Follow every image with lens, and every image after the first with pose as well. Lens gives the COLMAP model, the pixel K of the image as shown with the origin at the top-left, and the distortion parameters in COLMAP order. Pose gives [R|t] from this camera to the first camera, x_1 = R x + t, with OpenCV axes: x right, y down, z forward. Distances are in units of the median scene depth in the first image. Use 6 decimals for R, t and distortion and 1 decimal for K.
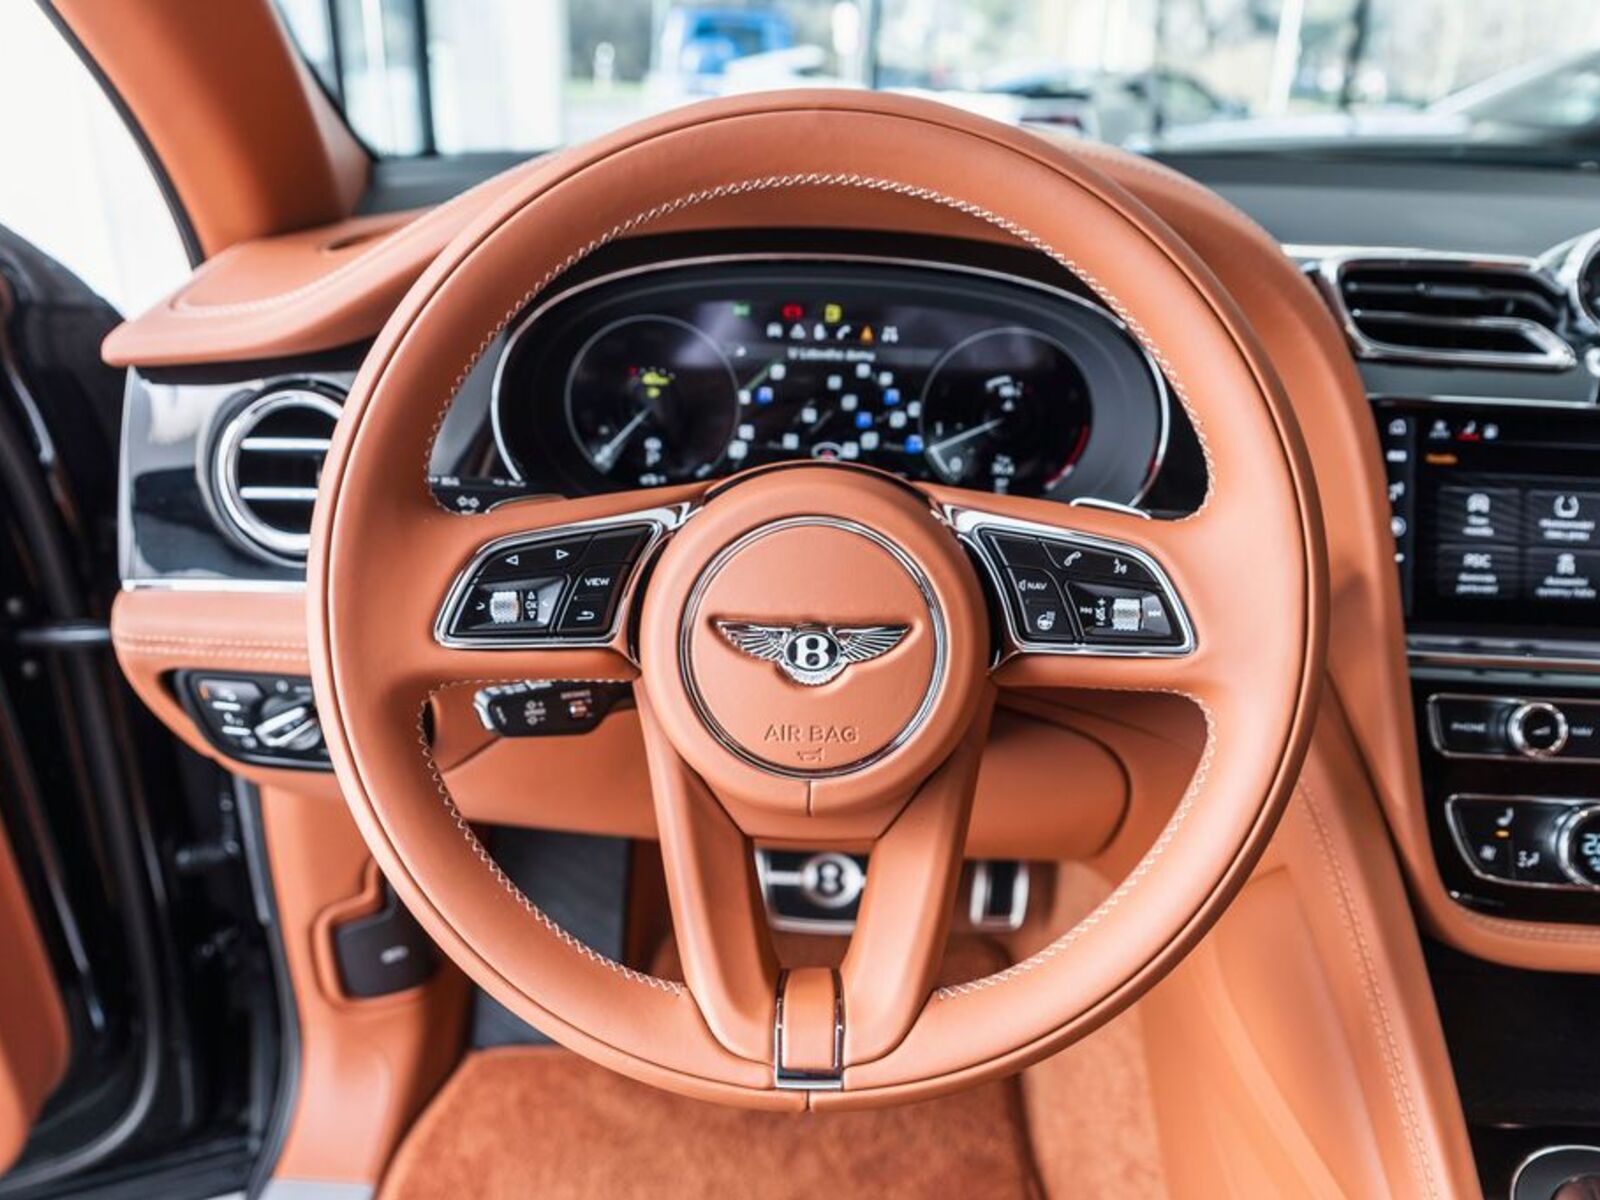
lens RADIAL K [[1237.3, 0, 800.0], [0, 1237.3, 600.0], [0, 0, 1]] dist [-0.033266, 0.005626]
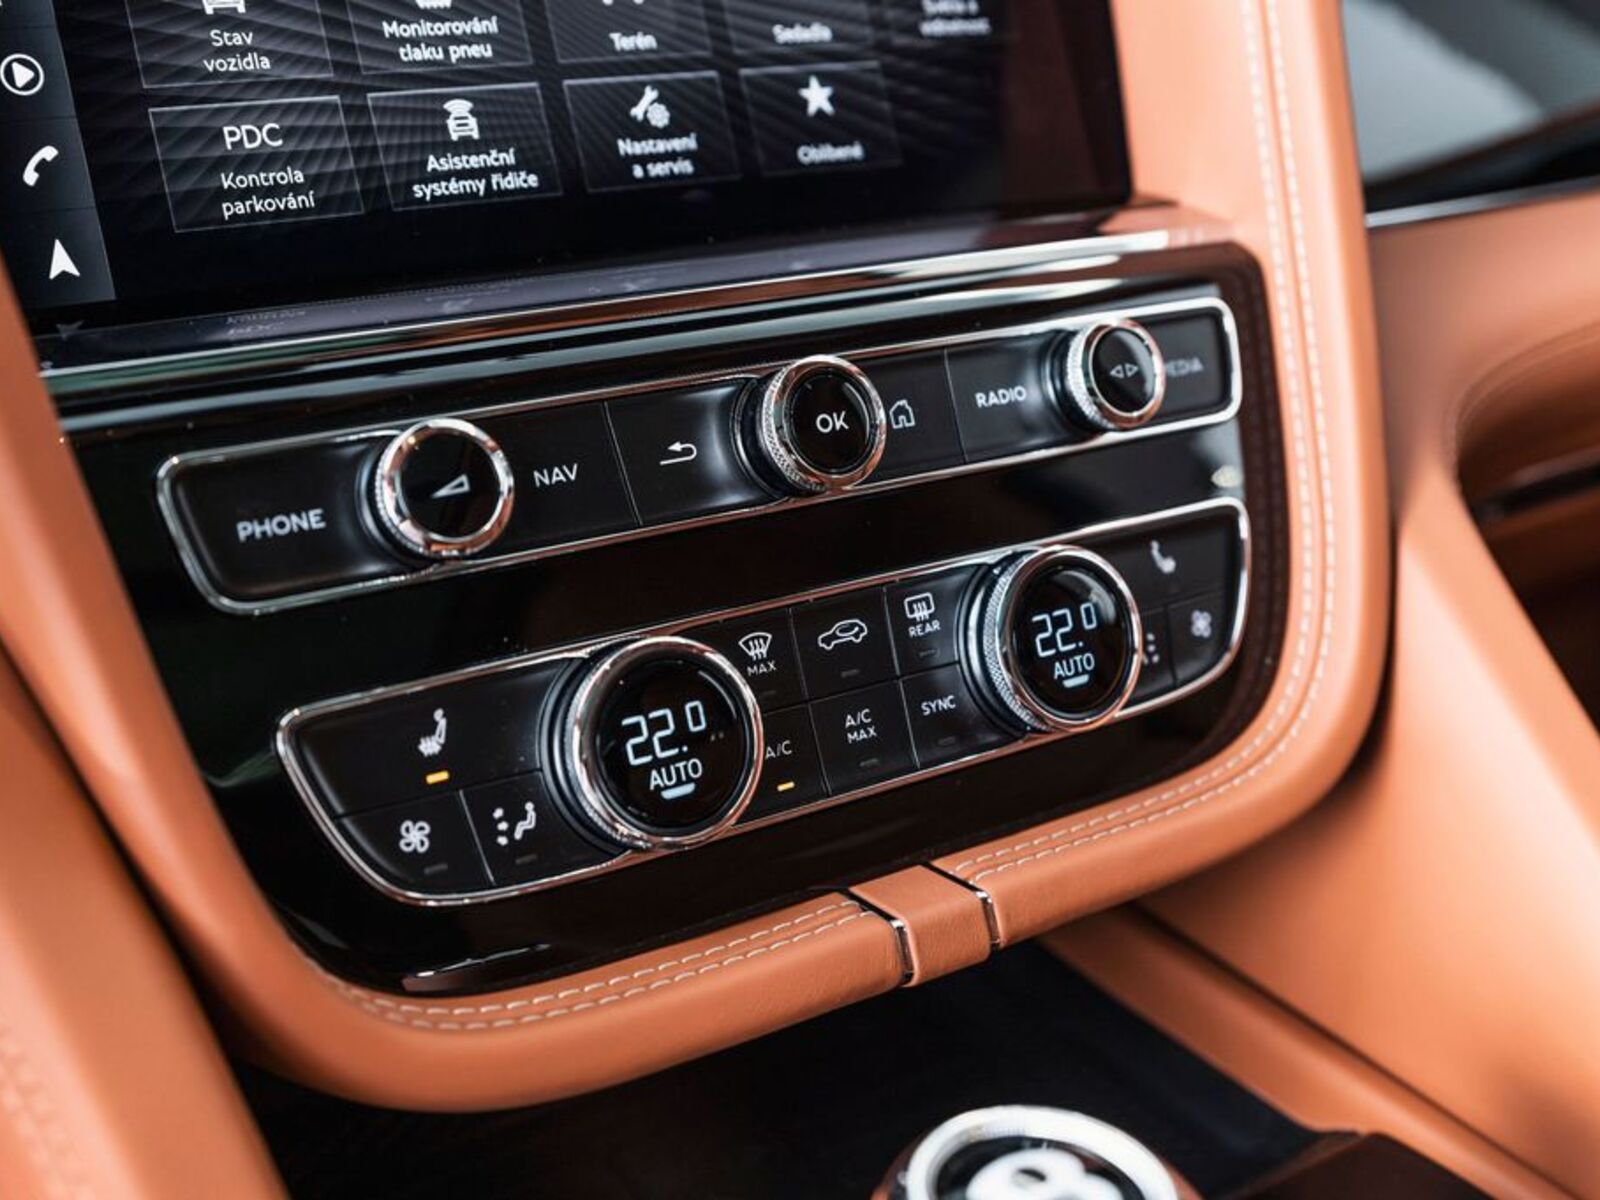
lens RADIAL K [[2021.1, 0, 800.0], [0, 2021.1, 600.0], [0, 0, 1]] dist [-0.036188, 0.017904]
pose [[0.815790, -0.227219, 0.531843, 0.344187], [0.239768, 0.969715, 0.046512, 0.134964], [-0.526305, 0.089575, 0.845564, 0.403469]]
